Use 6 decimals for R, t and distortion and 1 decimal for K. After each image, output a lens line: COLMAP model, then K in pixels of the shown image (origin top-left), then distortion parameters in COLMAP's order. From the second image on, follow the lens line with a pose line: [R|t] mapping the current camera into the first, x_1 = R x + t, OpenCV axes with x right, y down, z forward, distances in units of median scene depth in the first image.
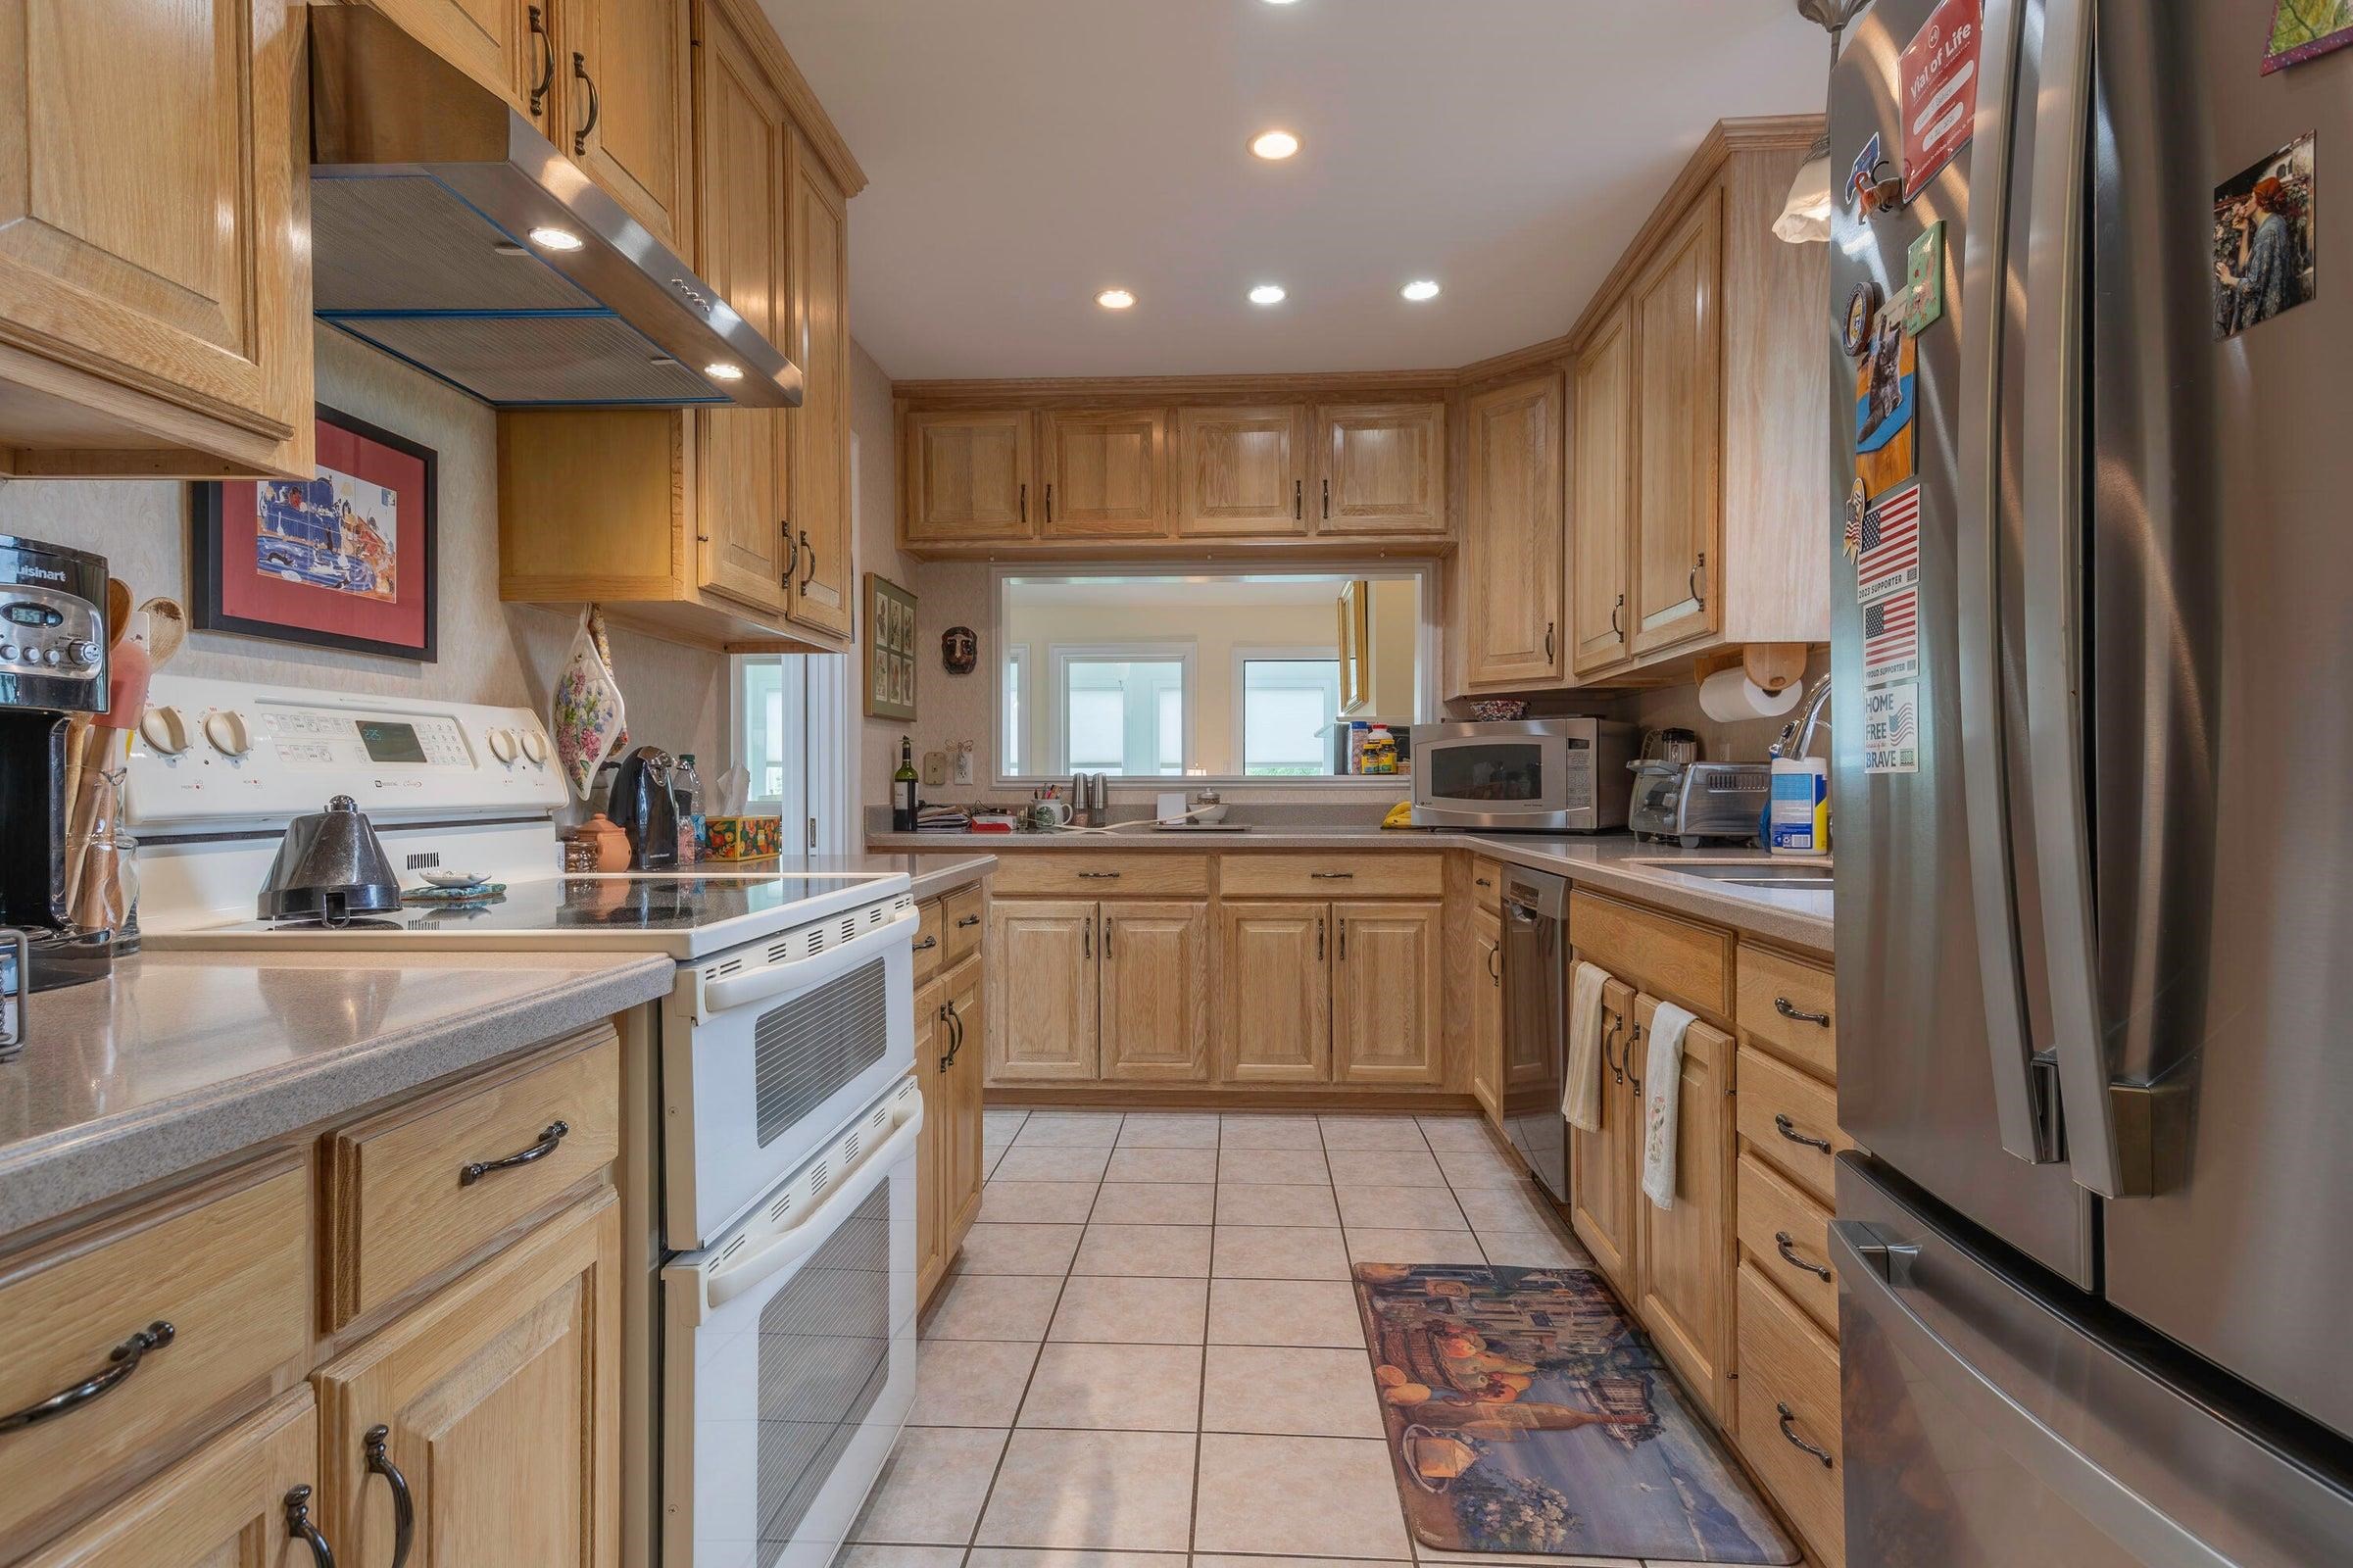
lens RADIAL K [[1244.2, 0, 1176.5], [0, 1244.2, 784.0], [0, 0, 1]] dist [0.035865, -0.009590]
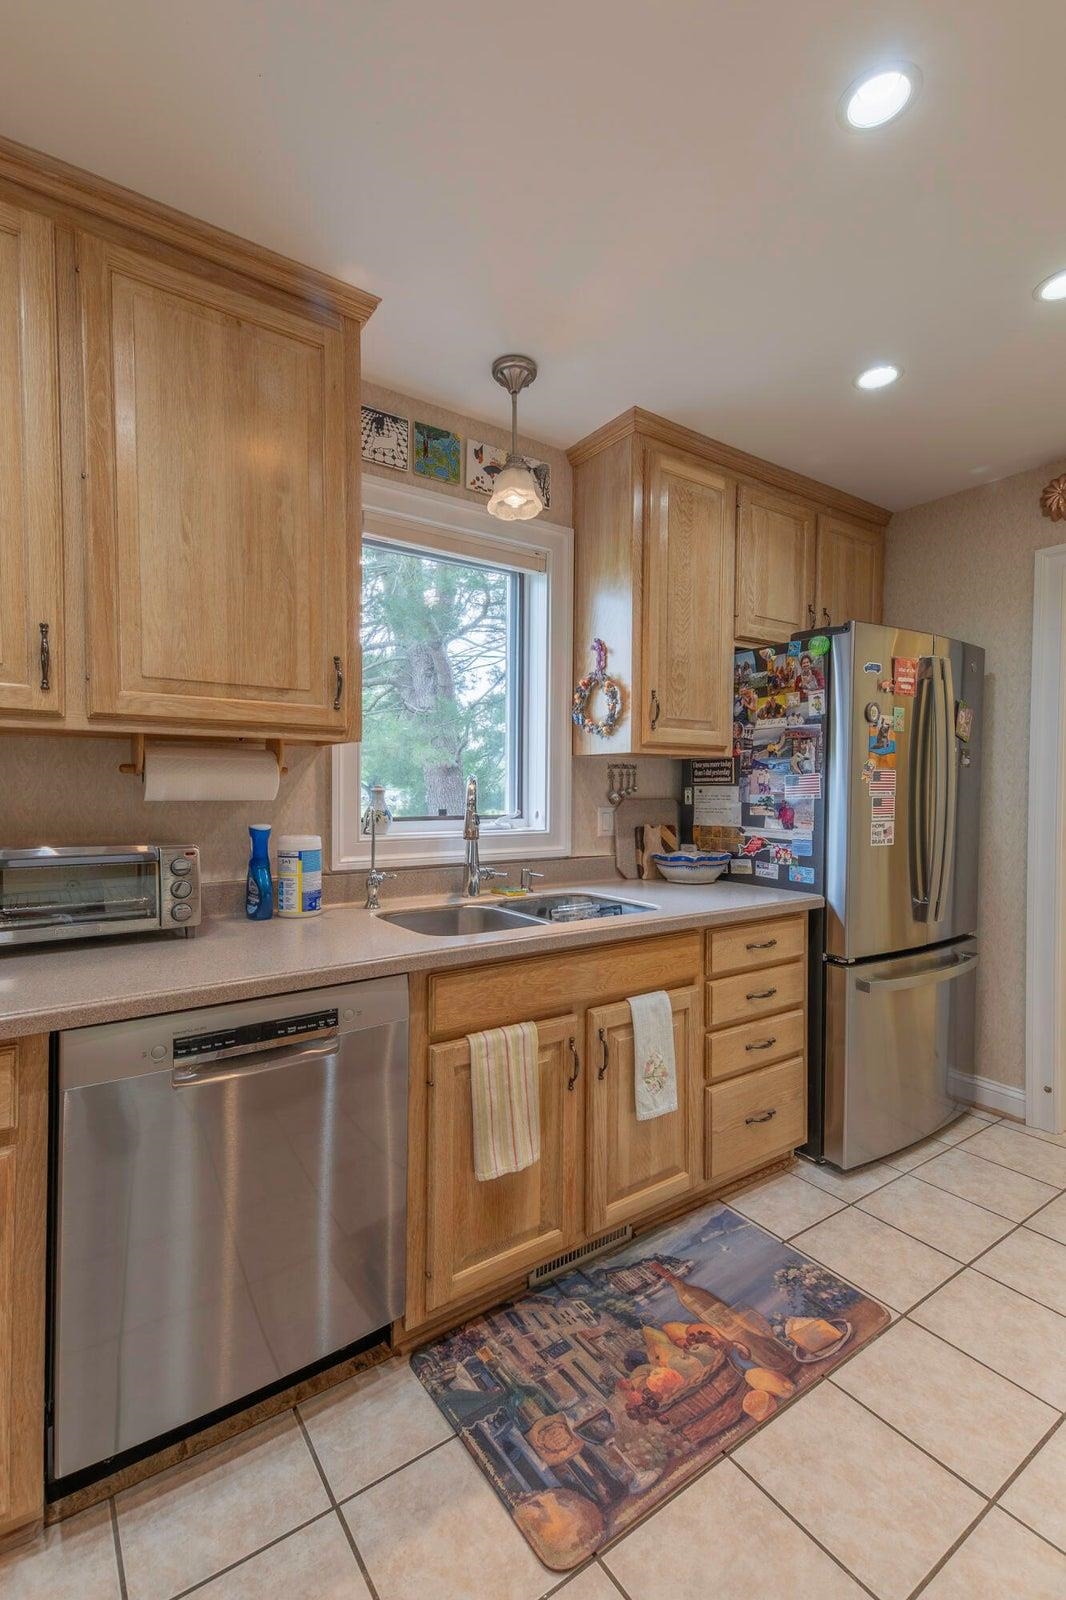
lens RADIAL K [[666.9, 0, 515.3], [0, 666.9, 796.5], [0, 0, 1]] dist [0.040609, -0.011365]
pose [[-0.589255, -0.013931, 0.807827, -0.176262], [-0.005493, 0.999897, 0.013237, -0.077955], [-0.807928, 0.003362, -0.589271, 1.406907]]
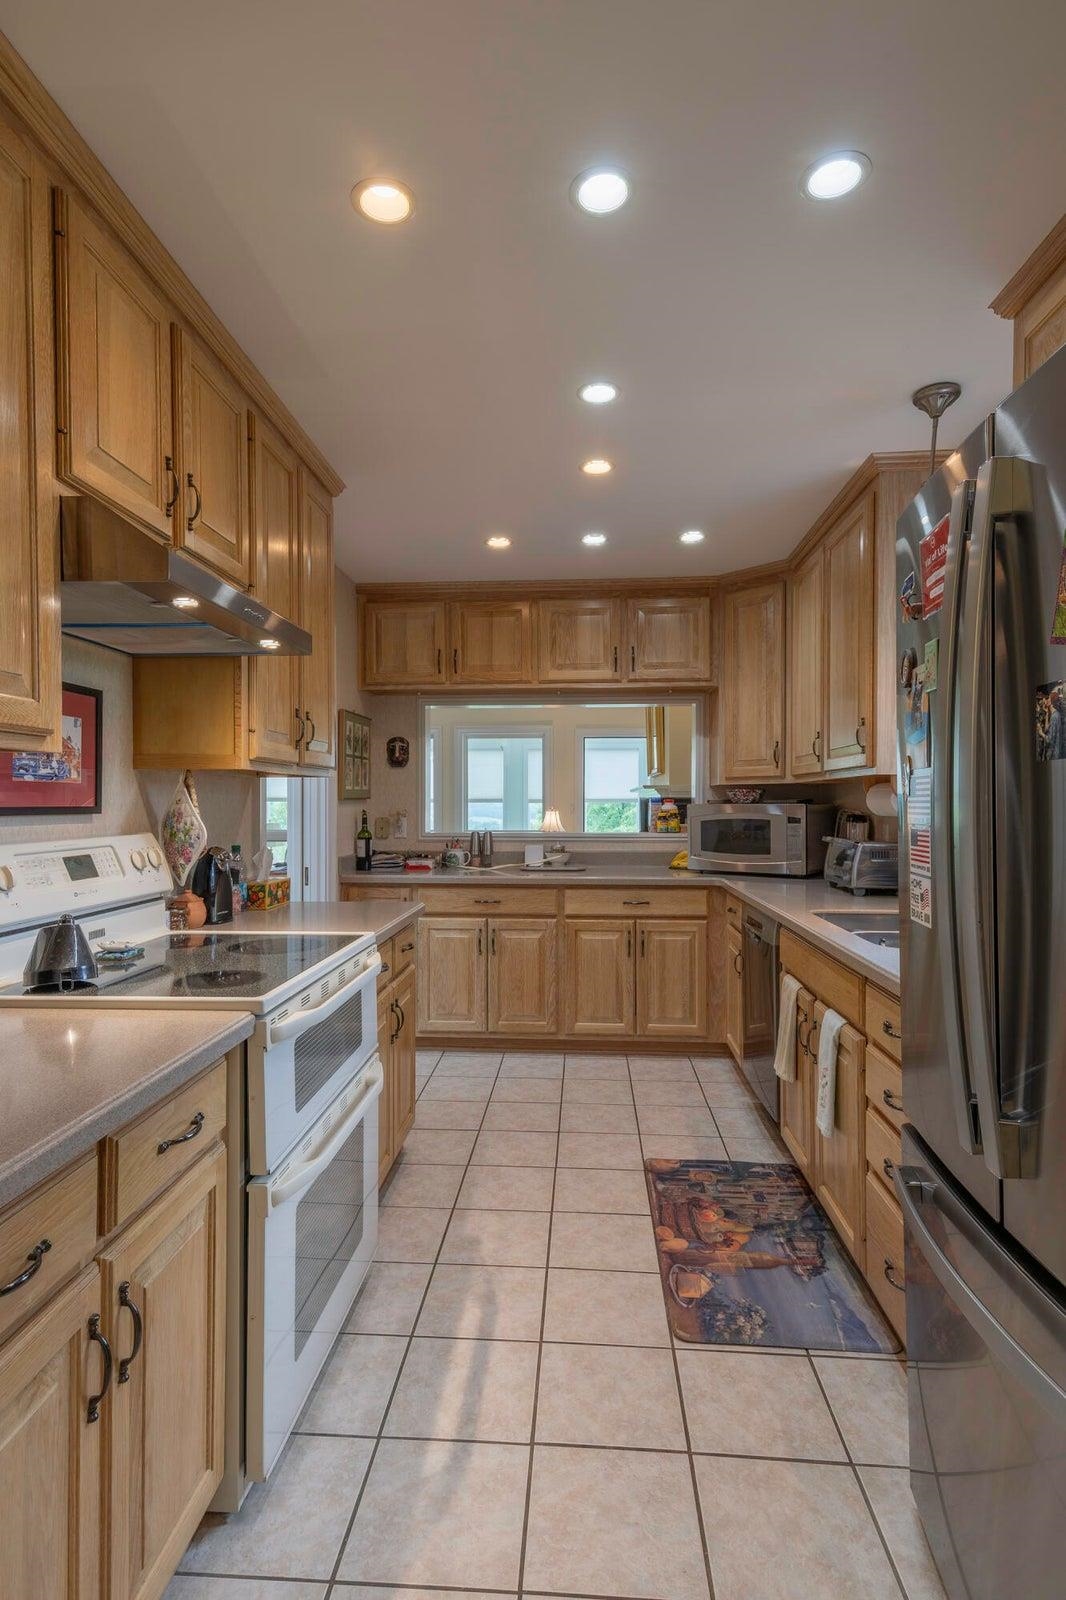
lens RADIAL K [[853.5, 0, 524.5], [0, 853.5, 801.3], [0, 0, 1]] dist [0.028167, -0.000194]
pose [[0.999826, 0.001232, -0.018588, 0.006996], [-0.001234, 0.999999, -0.000082, -0.086287], [0.018588, 0.000105, 0.999827, -0.119953]]
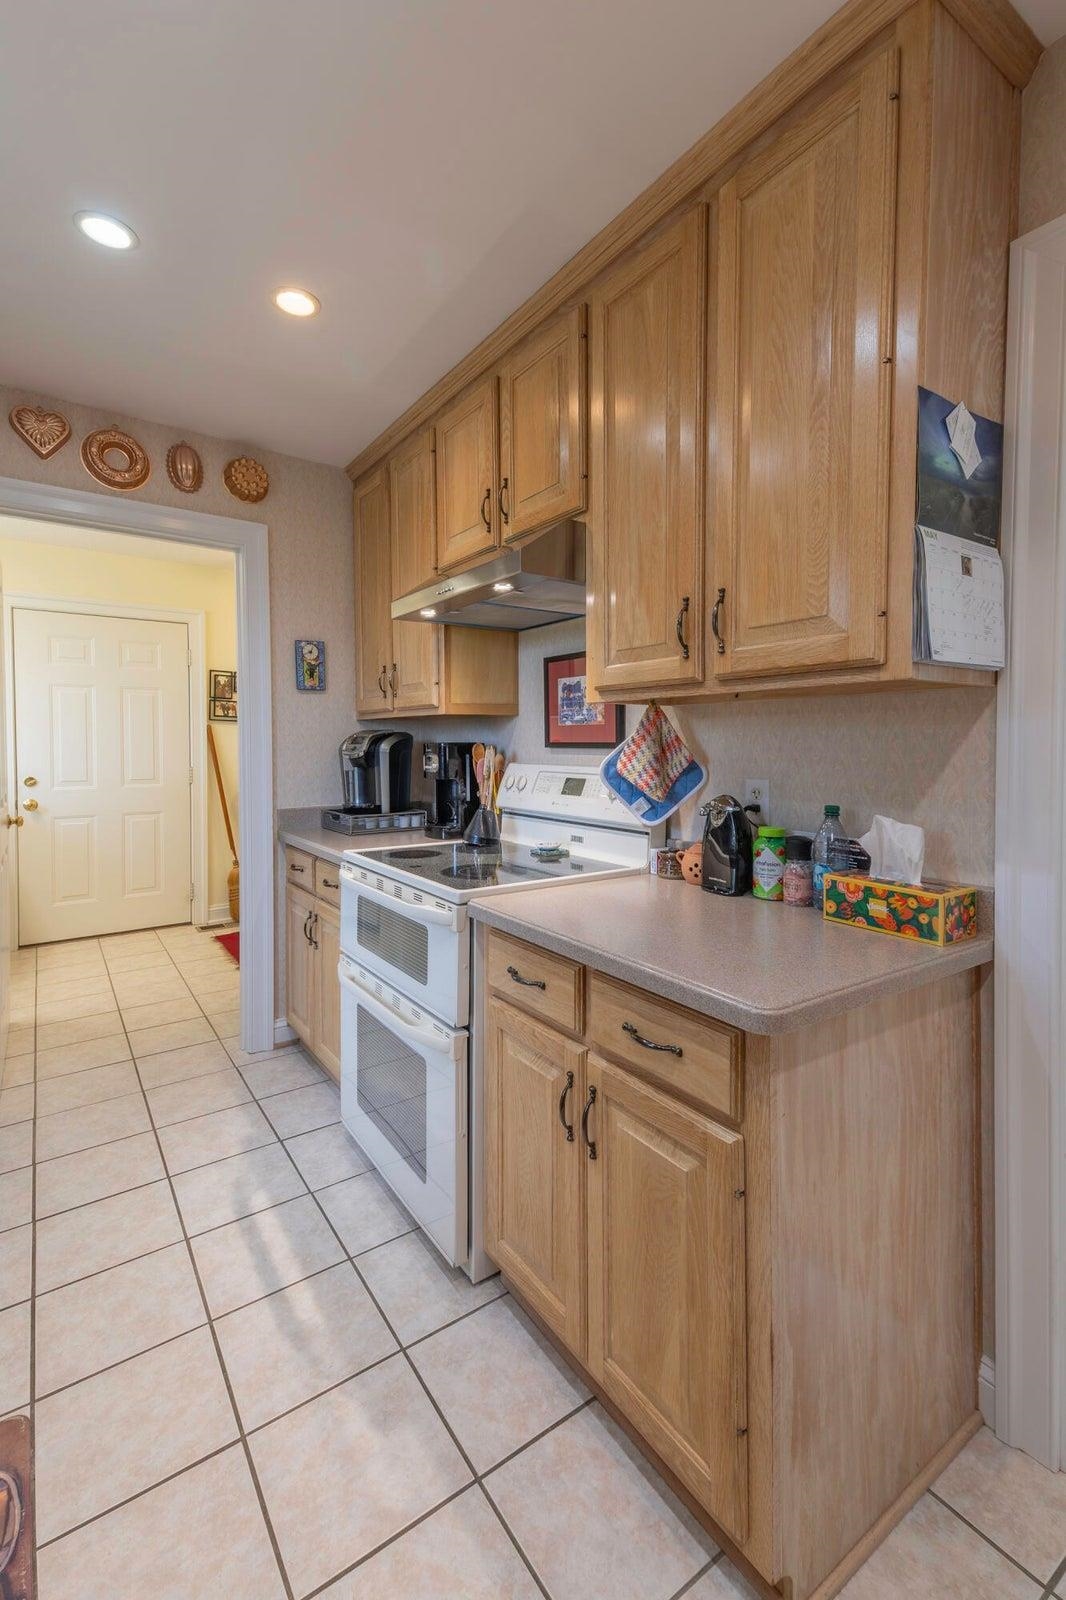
lens RADIAL K [[703.3, 0, 541.0], [0, 703.3, 761.2], [0, 0, 1]] dist [0.047062, -0.021084]
pose [[-0.787967, 0.011439, -0.615611, 0.164747], [-0.003264, 0.999736, 0.022754, -0.076715], [0.615709, 0.019938, -0.787722, 1.383089]]
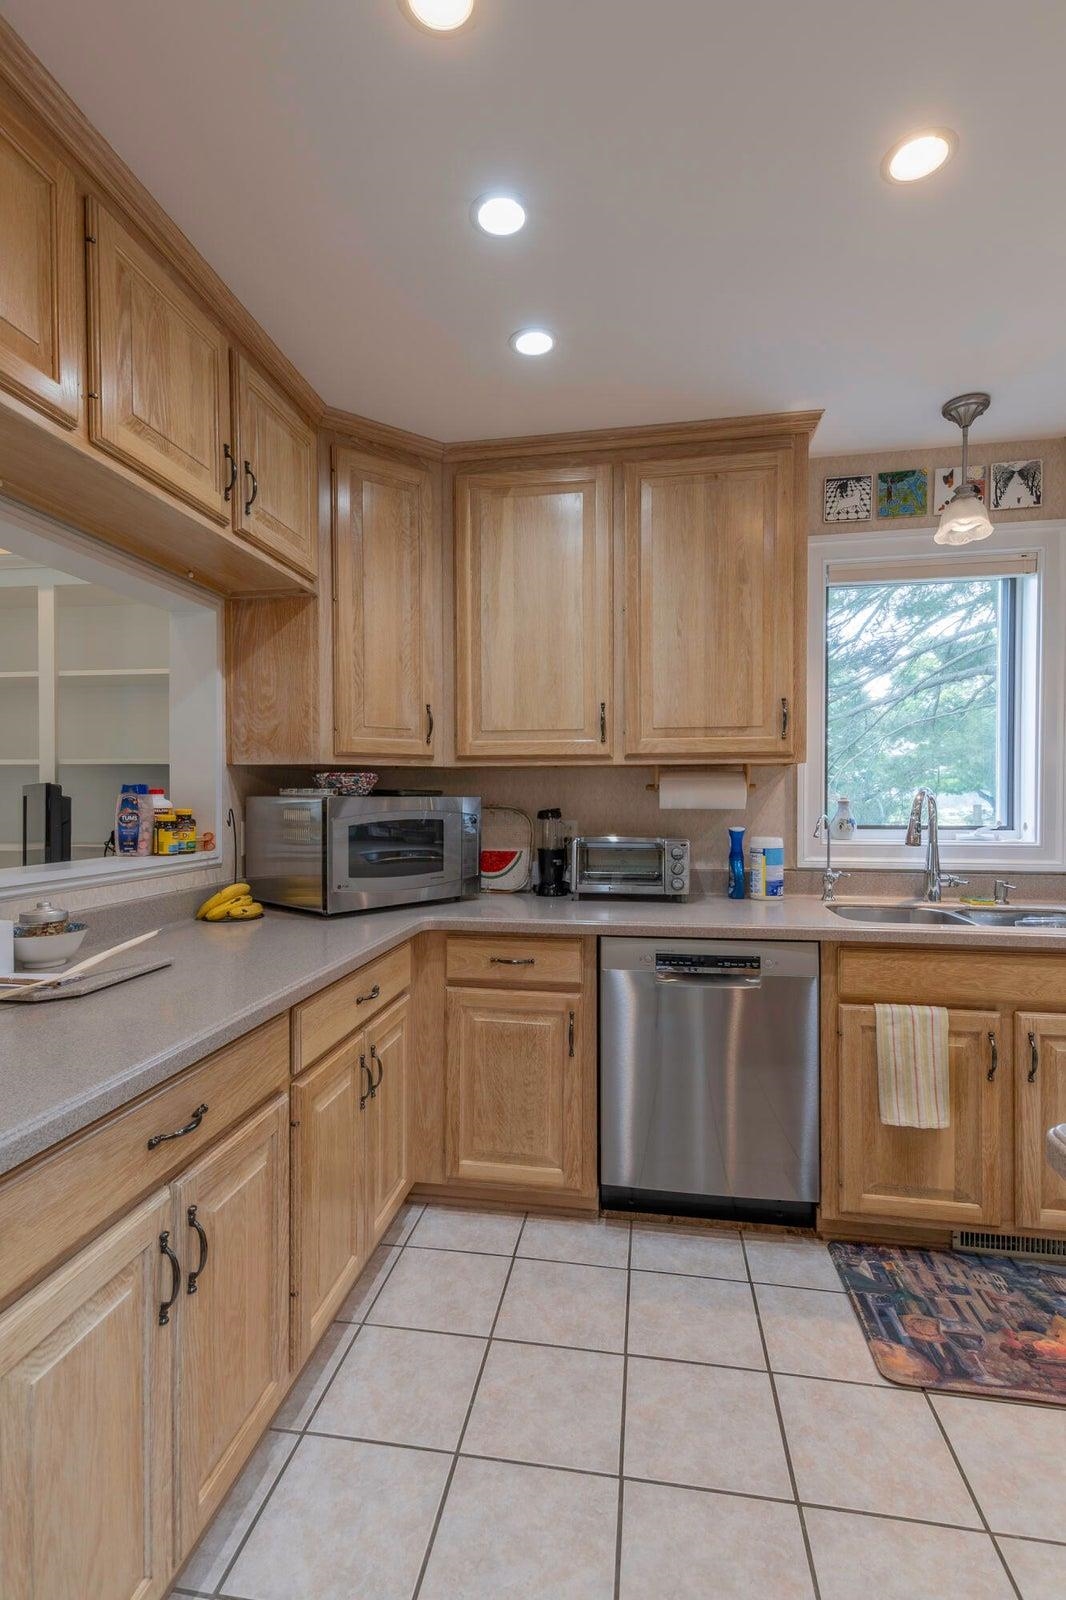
lens RADIAL K [[742.5, 0, 557.6], [0, 742.5, 802.1], [0, 0, 1]] dist [0.001565, 0.000211]
pose [[0.113985, -0.007123, 0.993457, -0.516629], [0.000967, 0.999975, 0.007058, -0.080635], [-0.993482, 0.000156, 0.113989, 1.336575]]
